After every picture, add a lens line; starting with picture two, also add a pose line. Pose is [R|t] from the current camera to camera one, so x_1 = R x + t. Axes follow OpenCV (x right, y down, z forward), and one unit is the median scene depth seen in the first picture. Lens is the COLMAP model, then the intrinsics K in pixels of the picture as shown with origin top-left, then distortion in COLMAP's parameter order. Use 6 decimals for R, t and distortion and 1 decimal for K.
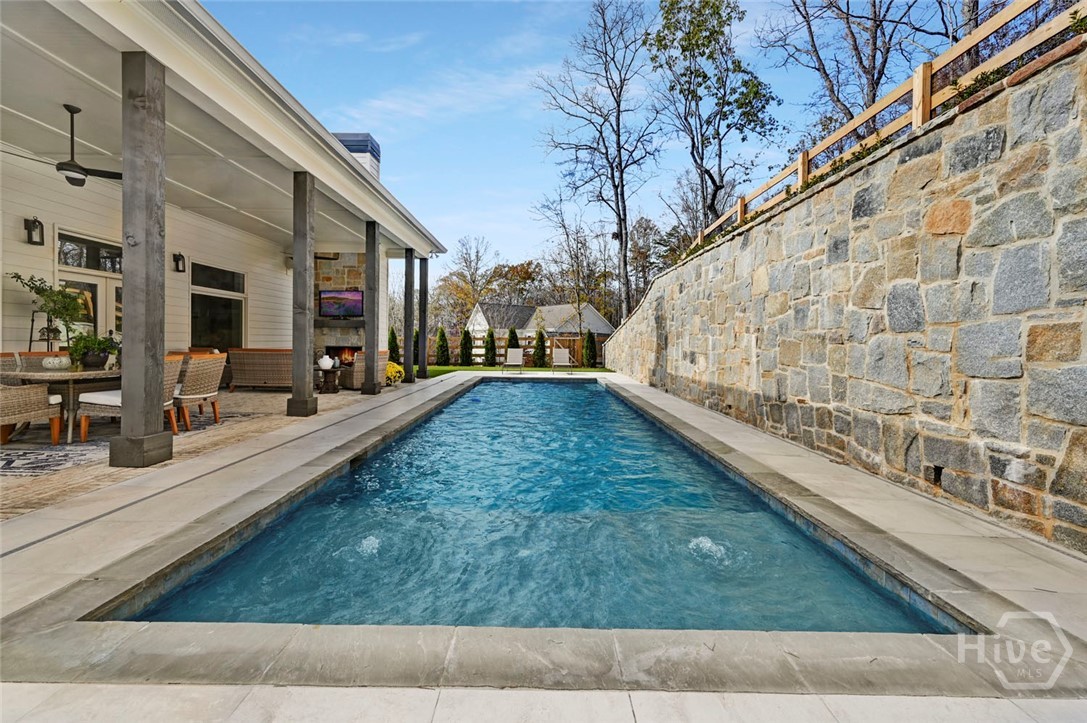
lens RADIAL K [[435.8, 0, 542.3], [0, 435.8, 345.9], [0, 0, 1]] dist [-0.002596, 0.000289]
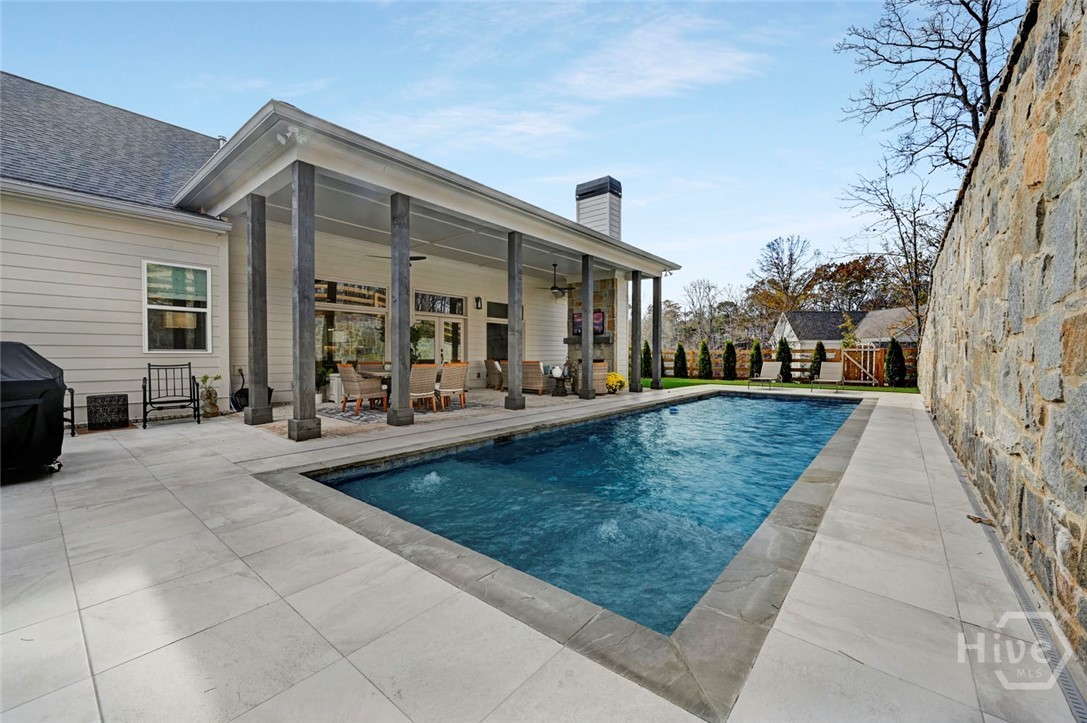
lens RADIAL K [[435.8, 0, 551.5], [0, 435.8, 358.6], [0, 0, 1]] dist [-0.002596, 0.000289]
pose [[0.775879, -0.002436, -0.630877, 0.213693], [0.000097, 0.999993, -0.003742, 0.002866], [0.630882, 0.002842, 0.775874, 0.005784]]
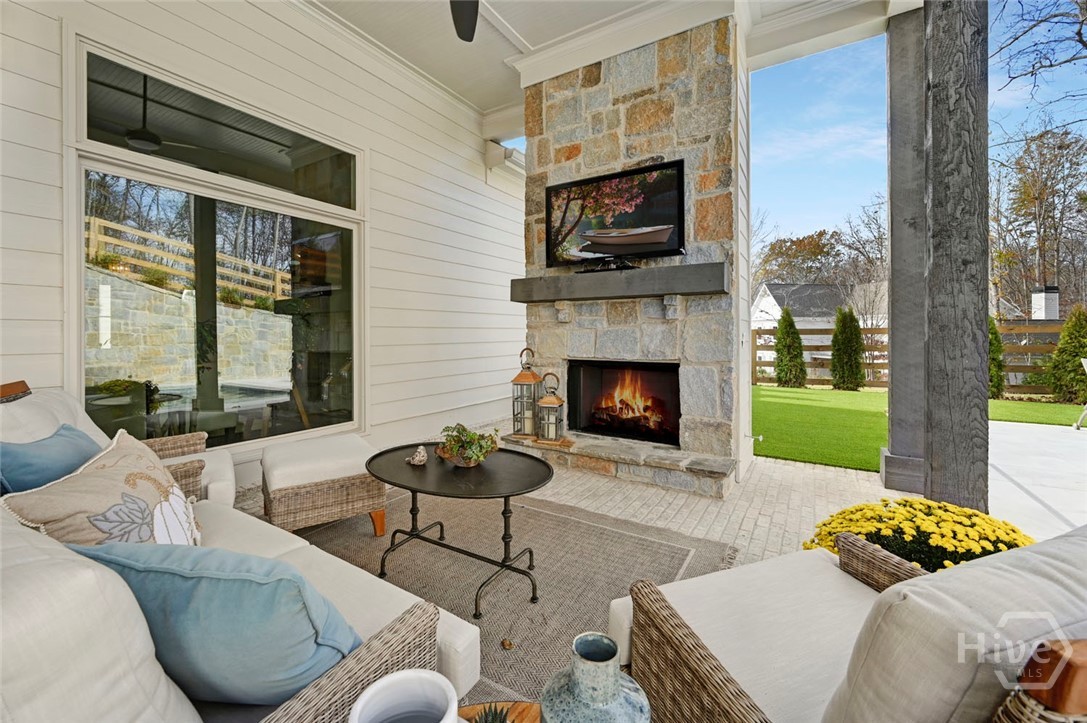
lens RADIAL K [[435.8, 0, 550.8], [0, 435.8, 334.7], [0, 0, 1]] dist [-0.002596, 0.000289]
pose [[0.854292, -0.007690, -0.519737, -0.333267], [0.002736, 0.999943, -0.010299, -0.014160], [0.519787, 0.007376, 0.854264, 0.708669]]
